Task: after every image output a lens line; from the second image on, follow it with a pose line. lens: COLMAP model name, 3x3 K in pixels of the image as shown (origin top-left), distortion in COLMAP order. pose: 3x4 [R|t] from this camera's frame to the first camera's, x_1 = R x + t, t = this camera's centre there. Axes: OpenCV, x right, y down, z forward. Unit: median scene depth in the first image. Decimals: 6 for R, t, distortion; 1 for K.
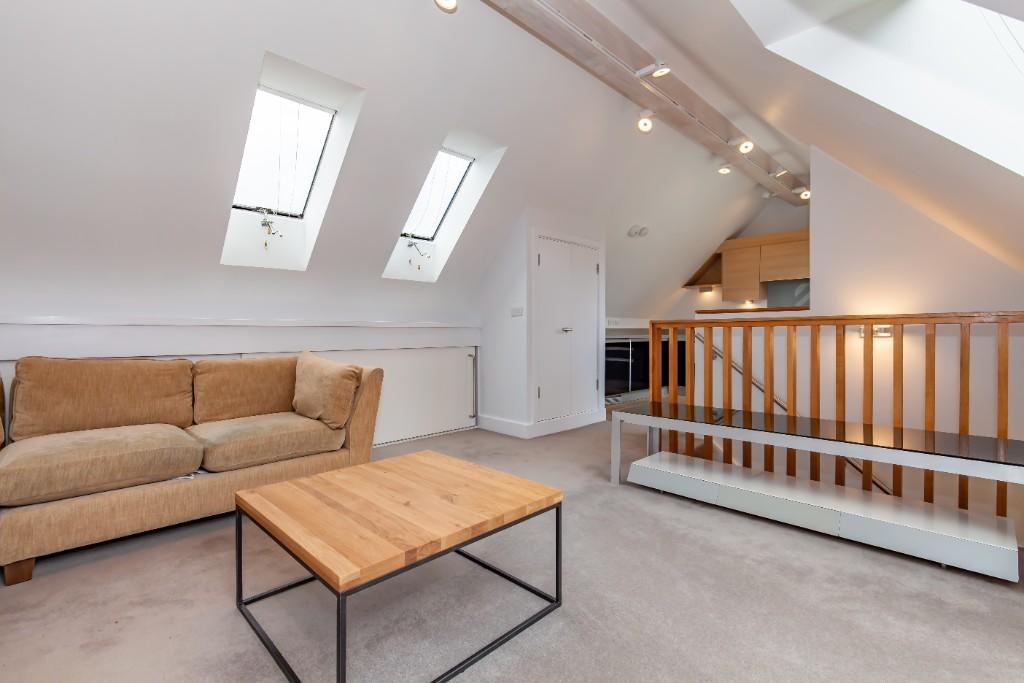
lens RADIAL K [[467.5, 0, 512.0], [0, 467.5, 341.5], [0, 0, 1]] dist [0.000126, -0.000433]
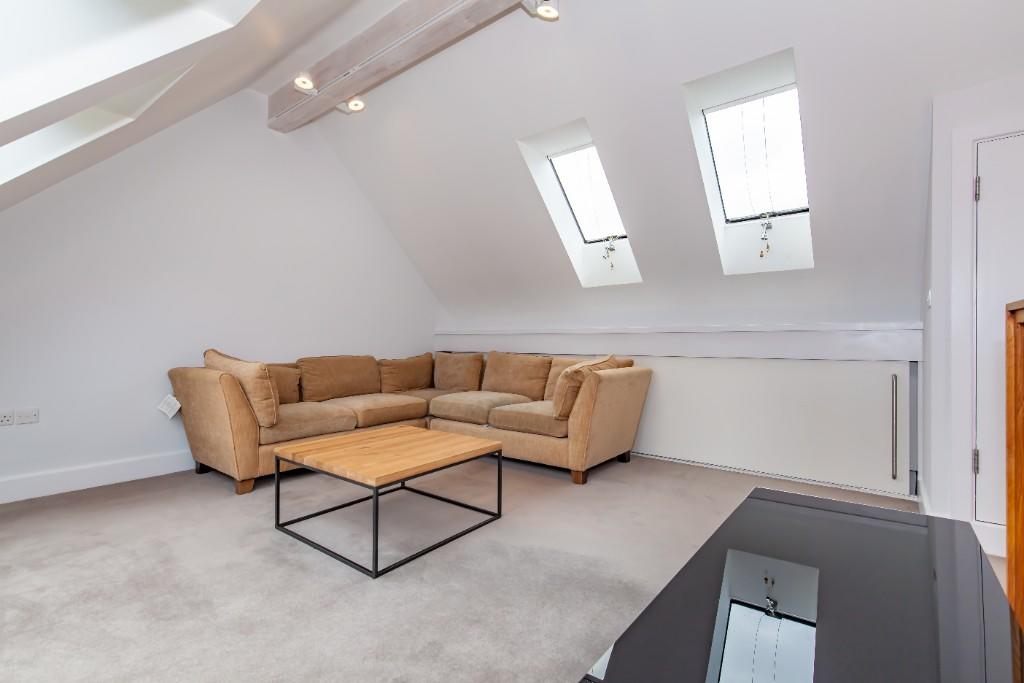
lens RADIAL K [[467.5, 0, 512.0], [0, 467.5, 341.5], [0, 0, 1]] dist [0.000126, -0.000433]
pose [[0.121422, 0.006921, -0.992577, 0.585388], [-0.019876, 0.999792, 0.004540, -0.010812], [0.992402, 0.019177, 0.121534, 0.545632]]
